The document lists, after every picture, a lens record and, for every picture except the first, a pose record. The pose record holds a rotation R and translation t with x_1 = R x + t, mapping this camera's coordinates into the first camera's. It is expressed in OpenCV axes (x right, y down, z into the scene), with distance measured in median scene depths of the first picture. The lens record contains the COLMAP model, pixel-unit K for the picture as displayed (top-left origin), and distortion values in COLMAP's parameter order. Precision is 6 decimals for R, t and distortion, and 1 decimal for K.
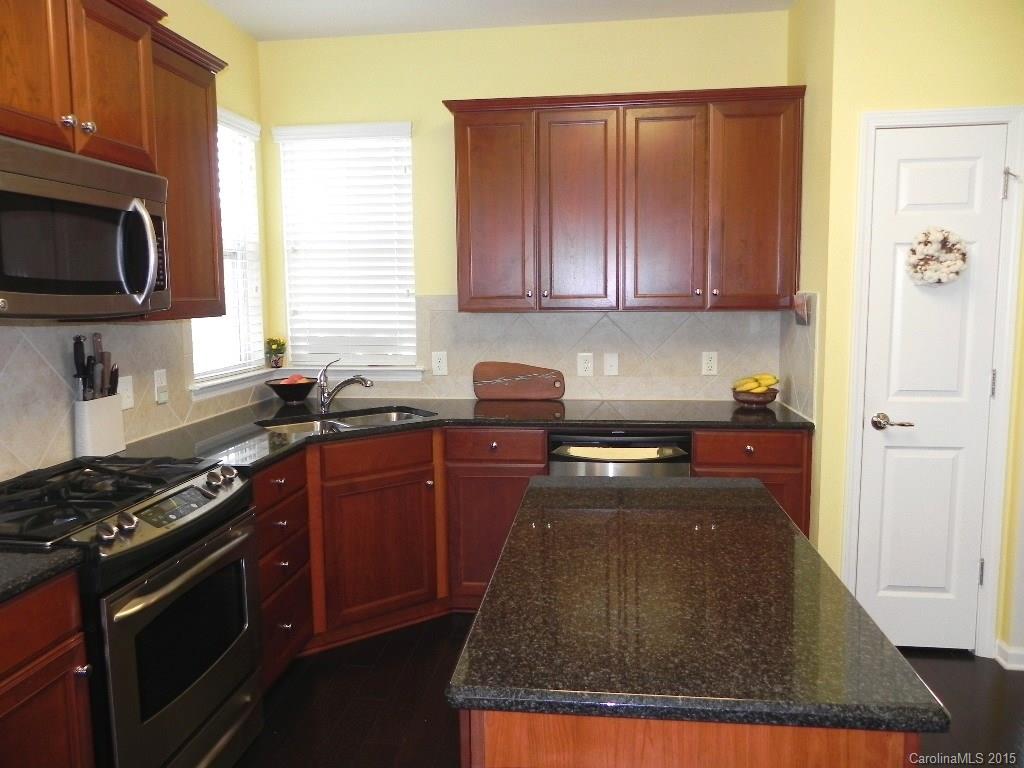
lens RADIAL K [[767.0, 0, 504.8], [0, 767.0, 372.9], [0, 0, 1]] dist [-0.007183, 0.010213]
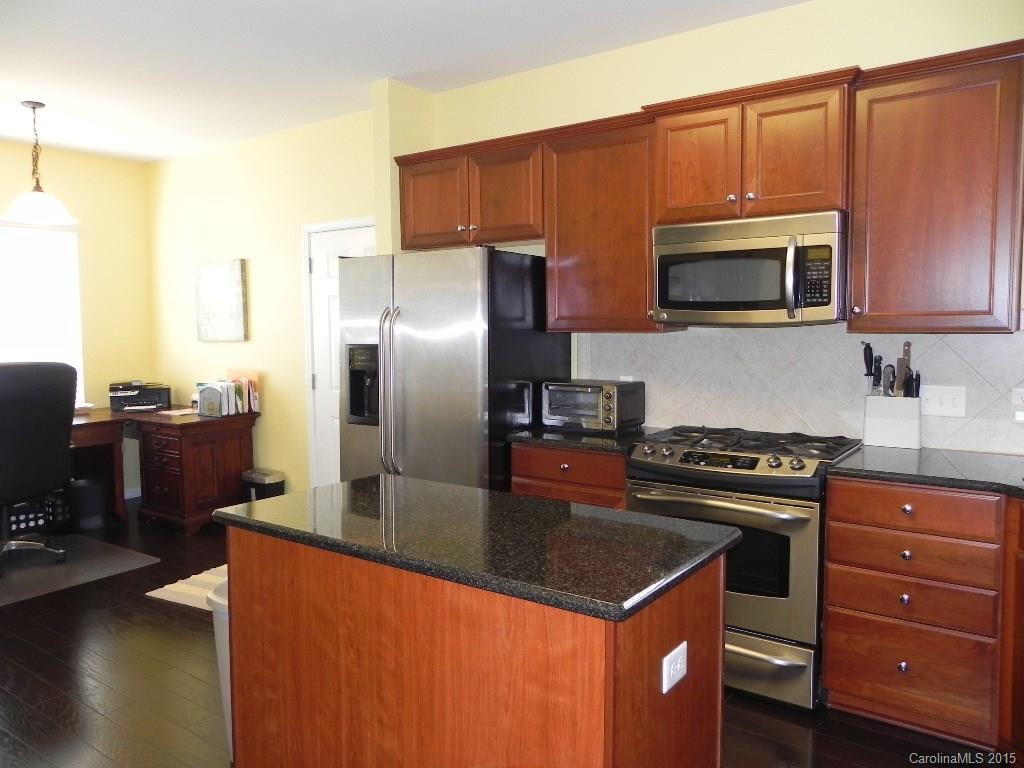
lens RADIAL K [[767.0, 0, 504.8], [0, 767.0, 372.9], [0, 0, 1]] dist [-0.007183, 0.010213]
pose [[-0.476175, 0.072583, -0.876350, 0.868998], [-0.086343, 0.987913, 0.128738, -0.116358], [0.875101, 0.136968, -0.464152, 1.138462]]
